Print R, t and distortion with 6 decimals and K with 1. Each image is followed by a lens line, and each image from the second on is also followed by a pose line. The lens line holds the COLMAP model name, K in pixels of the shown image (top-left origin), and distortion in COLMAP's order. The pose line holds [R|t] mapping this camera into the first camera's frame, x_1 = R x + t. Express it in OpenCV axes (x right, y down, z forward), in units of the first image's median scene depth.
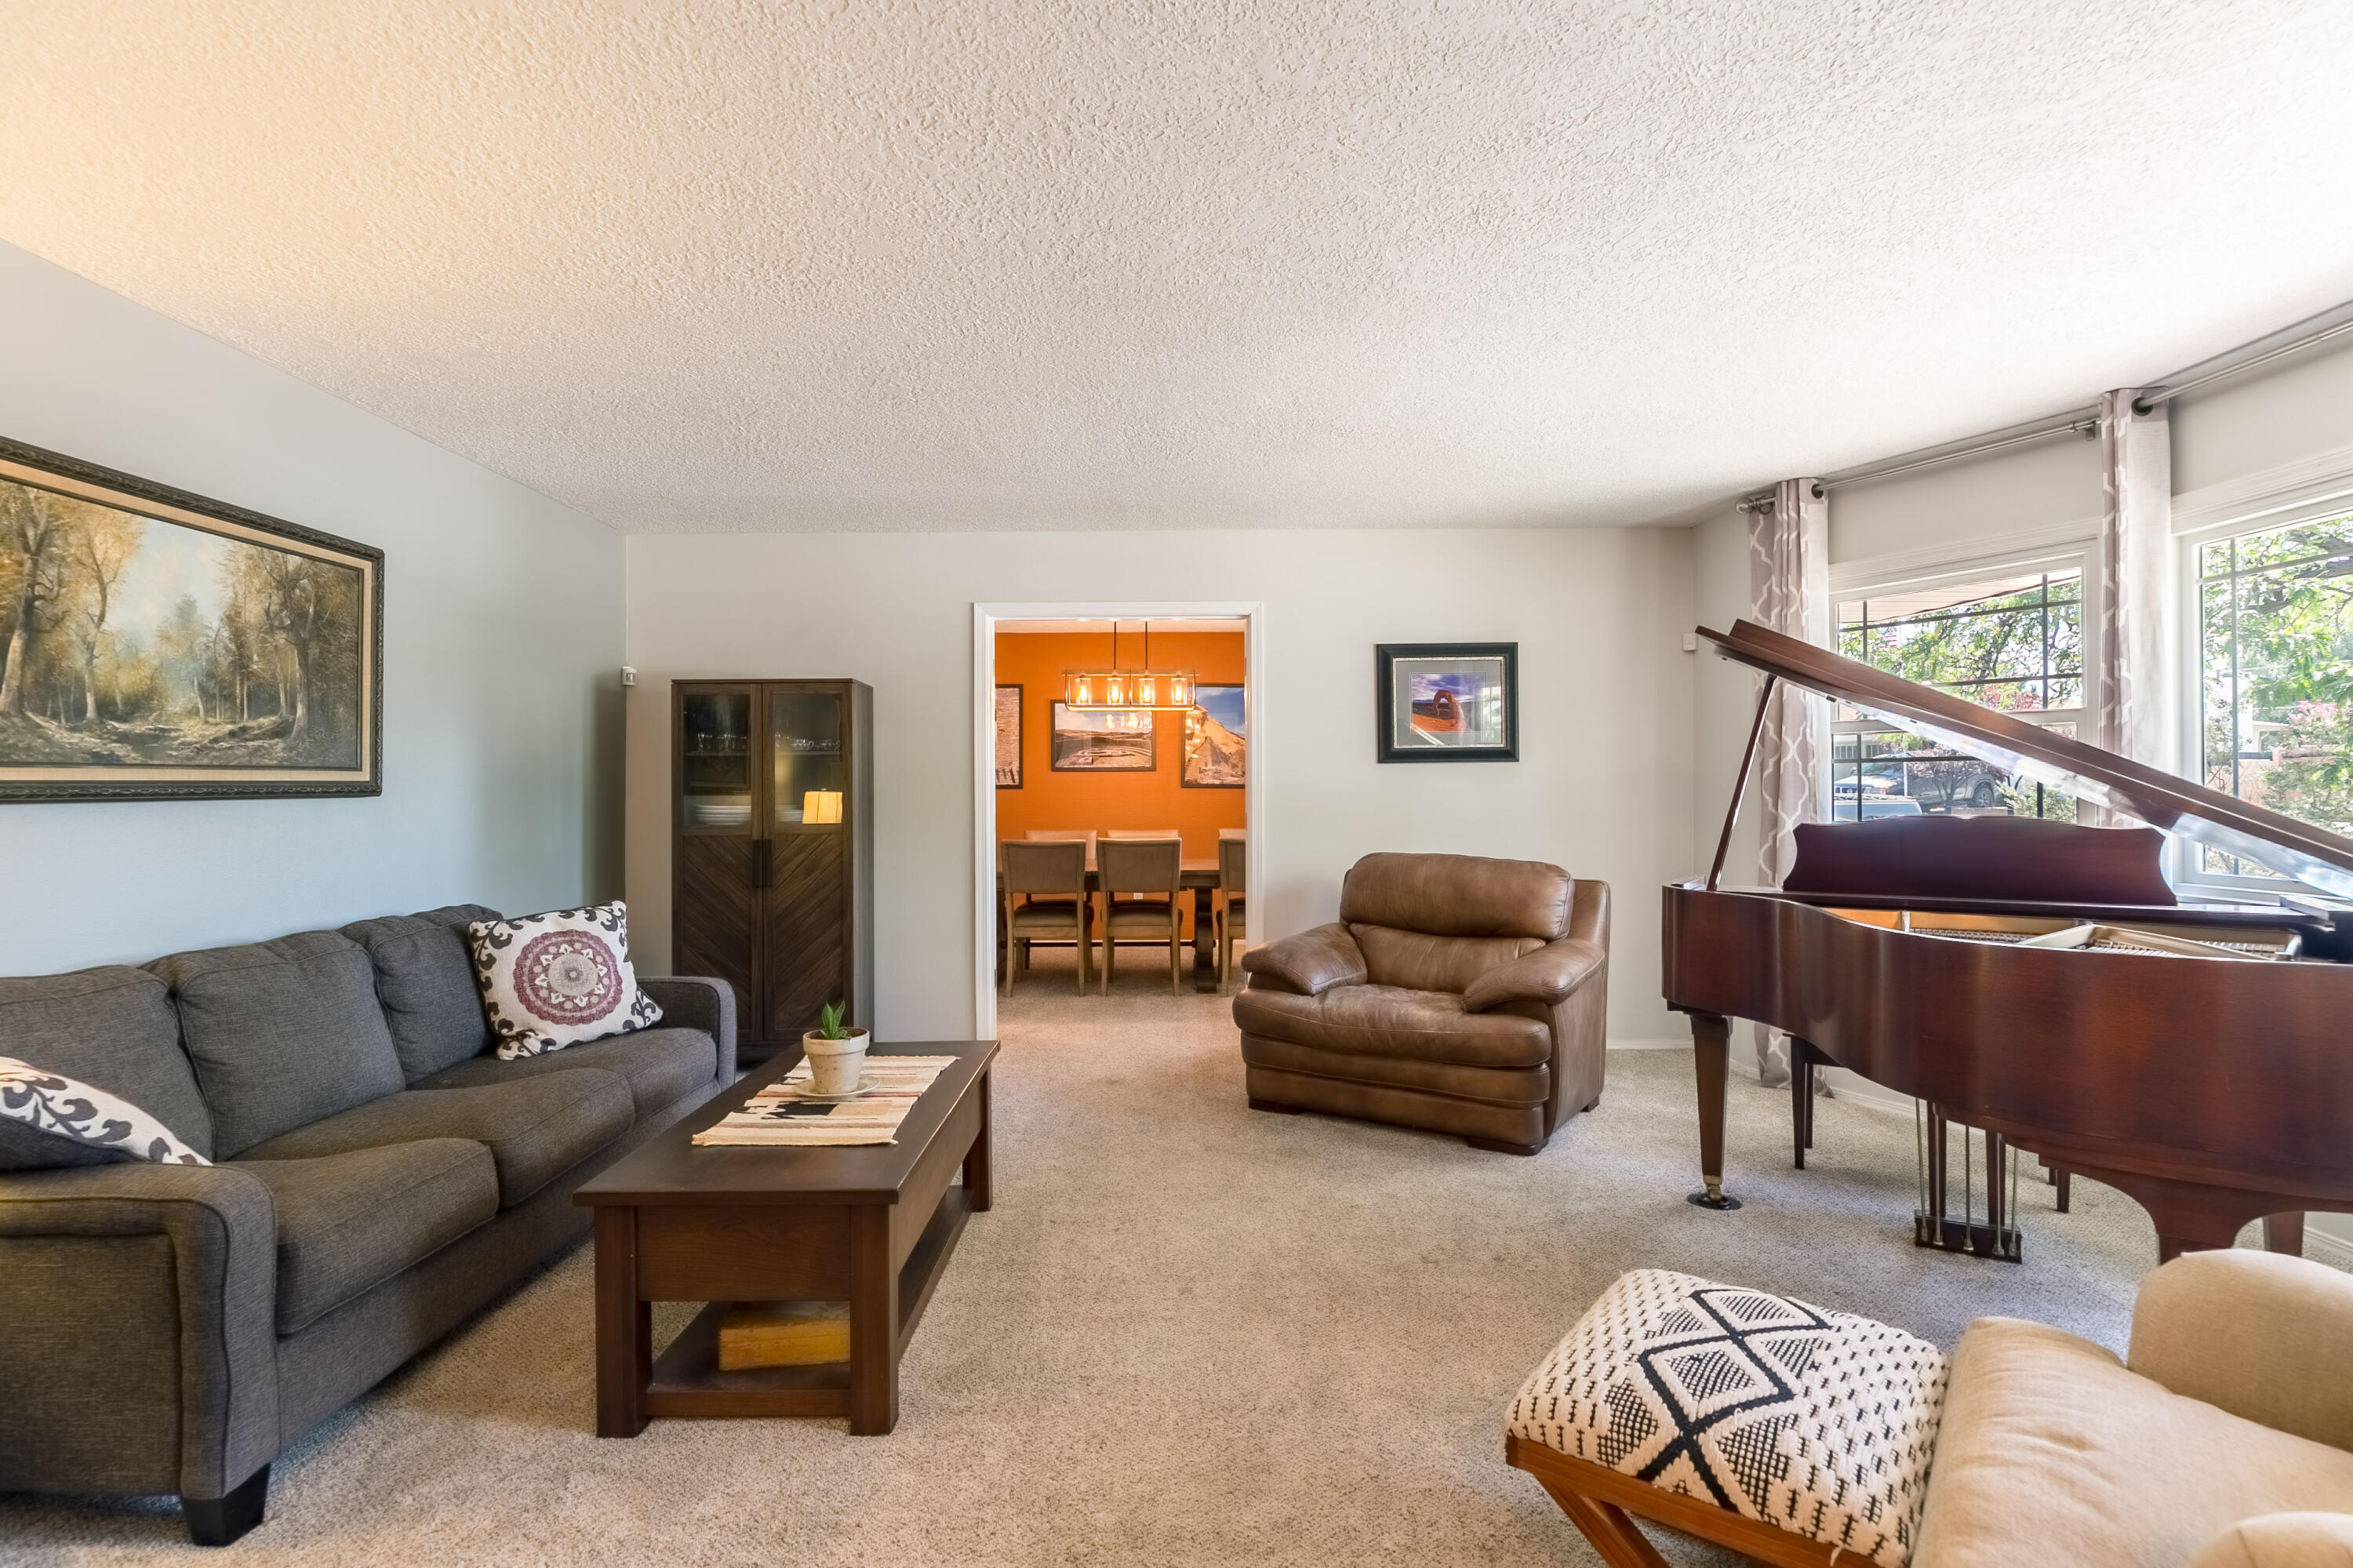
lens RADIAL K [[1145.3, 0, 1181.2], [0, 1145.3, 780.4], [0, 0, 1]] dist [-0.003238, -0.000940]
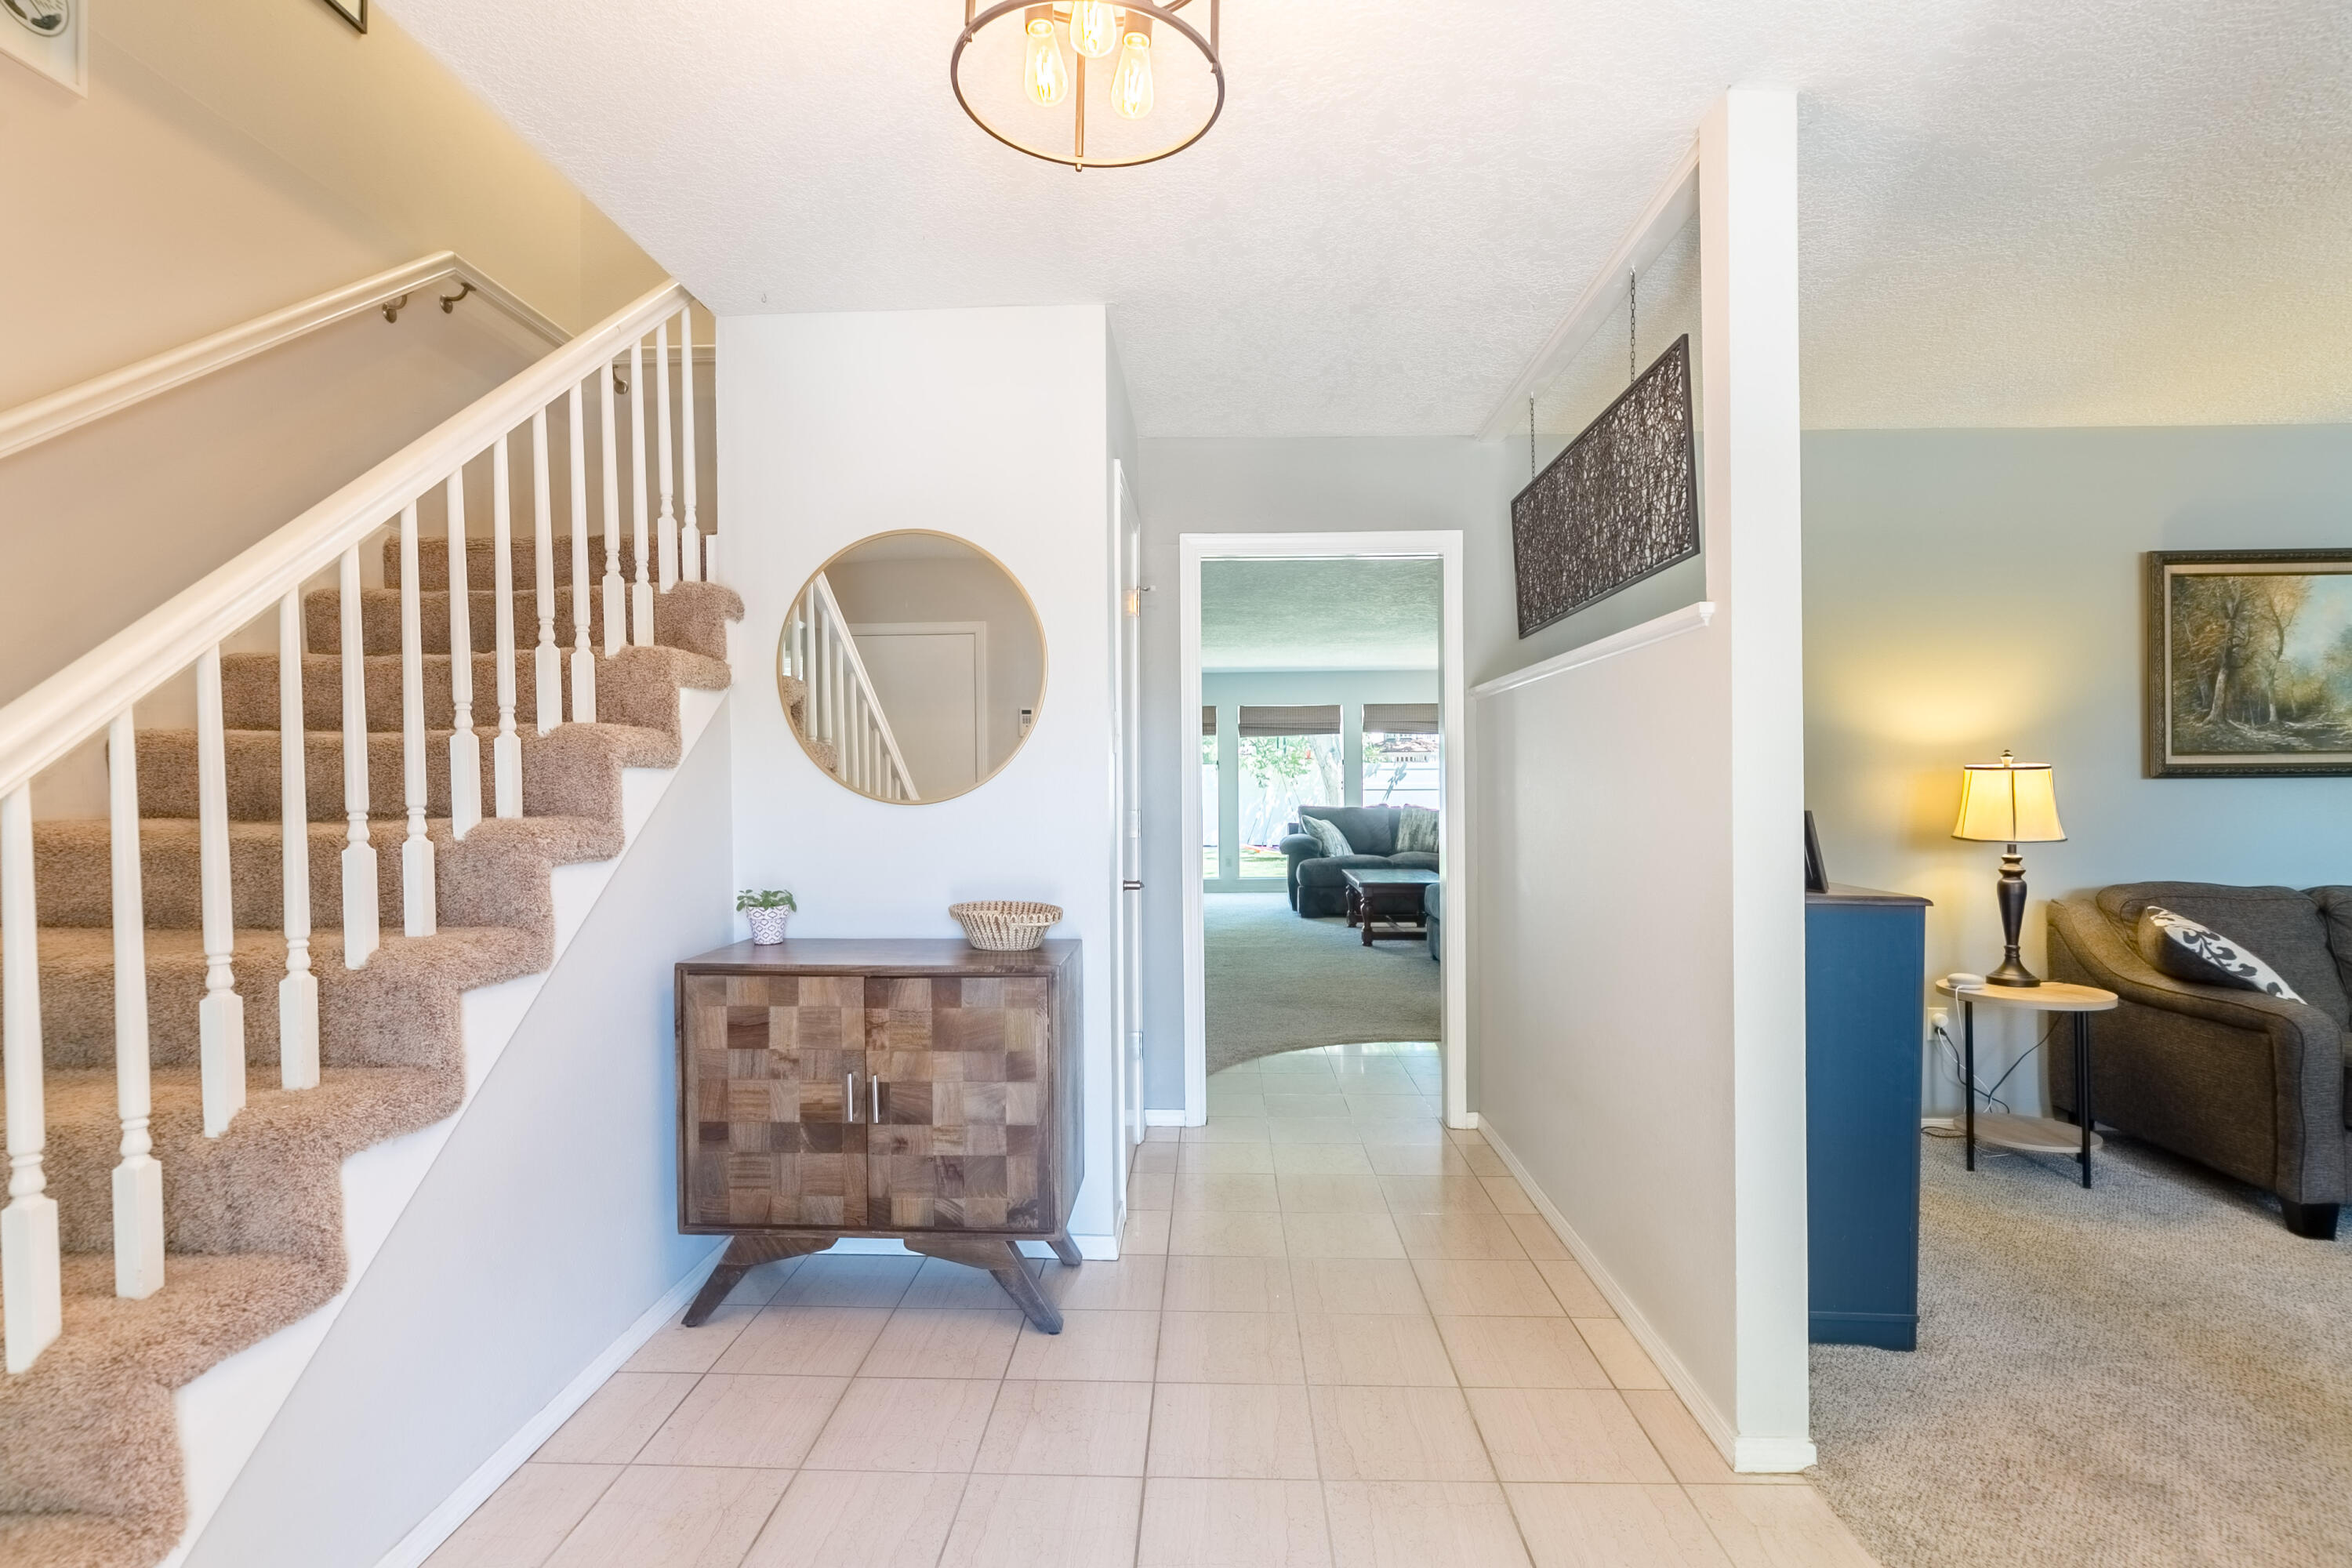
lens RADIAL K [[1144.8, 0, 1171.1], [0, 1144.8, 783.3], [0, 0, 1]] dist [-0.003238, -0.000940]
pose [[-0.041666, 0.005012, -0.999119, 0.552026], [0.011674, 0.999922, 0.004529, 0.002814], [0.999063, -0.011475, -0.041721, -0.348465]]
